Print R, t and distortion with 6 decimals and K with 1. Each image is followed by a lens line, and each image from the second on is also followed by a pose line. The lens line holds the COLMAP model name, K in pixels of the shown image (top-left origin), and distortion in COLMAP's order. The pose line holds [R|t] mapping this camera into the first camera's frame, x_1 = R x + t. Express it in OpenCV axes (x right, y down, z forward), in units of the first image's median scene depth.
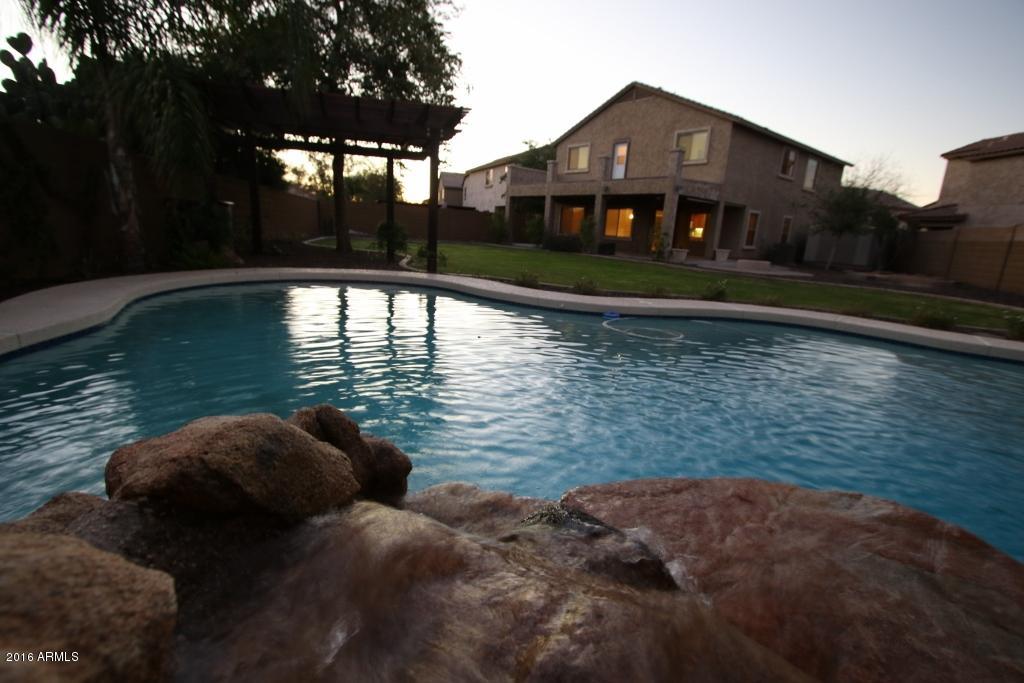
lens RADIAL K [[476.0, 0, 514.1], [0, 476.0, 338.7], [0, 0, 1]] dist [-0.010577, 0.001018]
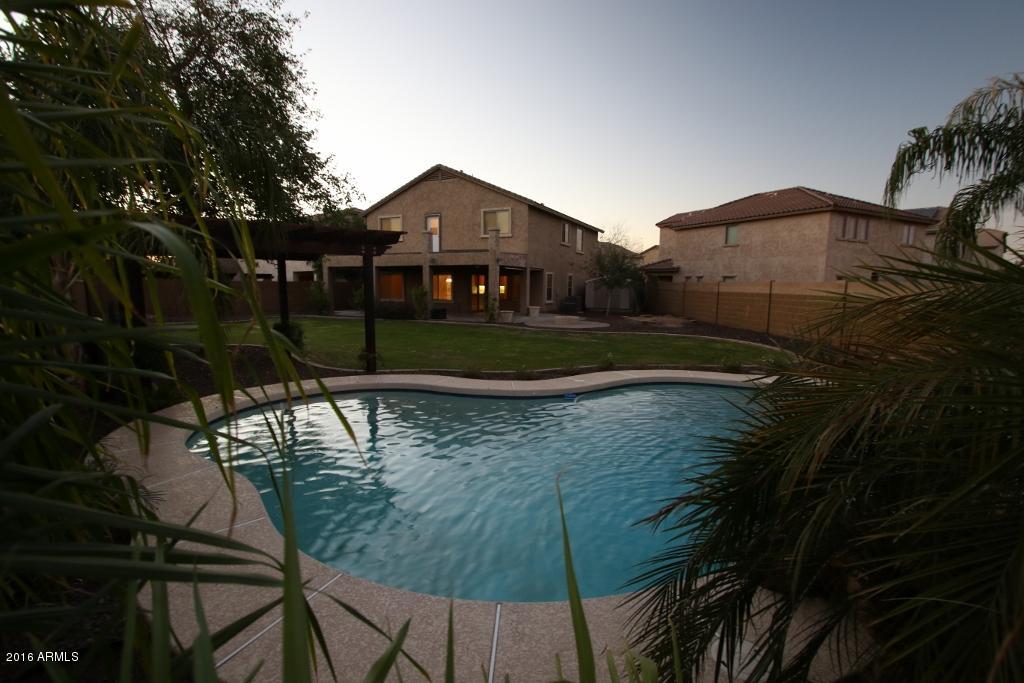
lens RADIAL K [[476.0, 0, 515.5], [0, 476.0, 341.1], [0, 0, 1]] dist [-0.010577, 0.001018]
pose [[0.894908, -0.107267, 0.433168, -0.122854], [0.147120, 0.987331, -0.059448, -0.034179], [-0.421303, 0.116928, 0.899351, -0.047228]]
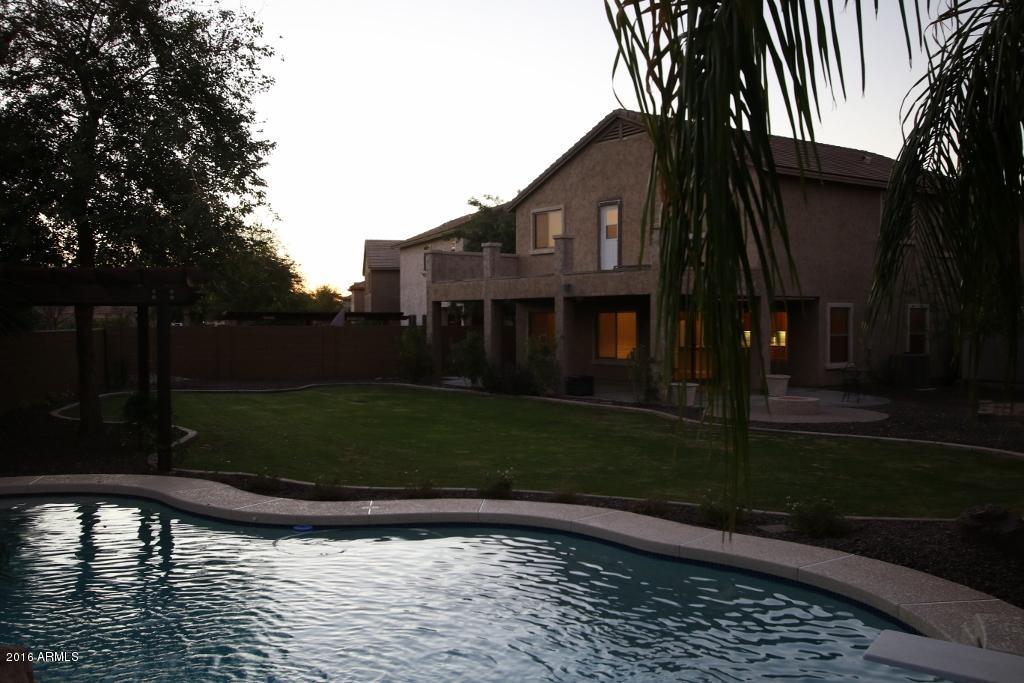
lens RADIAL K [[965.4, 0, 513.1], [0, 965.4, 338.3], [0, 0, 1]] dist [0.014410, 0.000000]
pose [[0.997556, -0.060916, -0.034221, 0.149699], [0.052344, 0.975980, -0.211477, 0.000980], [0.046281, 0.209169, 0.976784, -0.166822]]
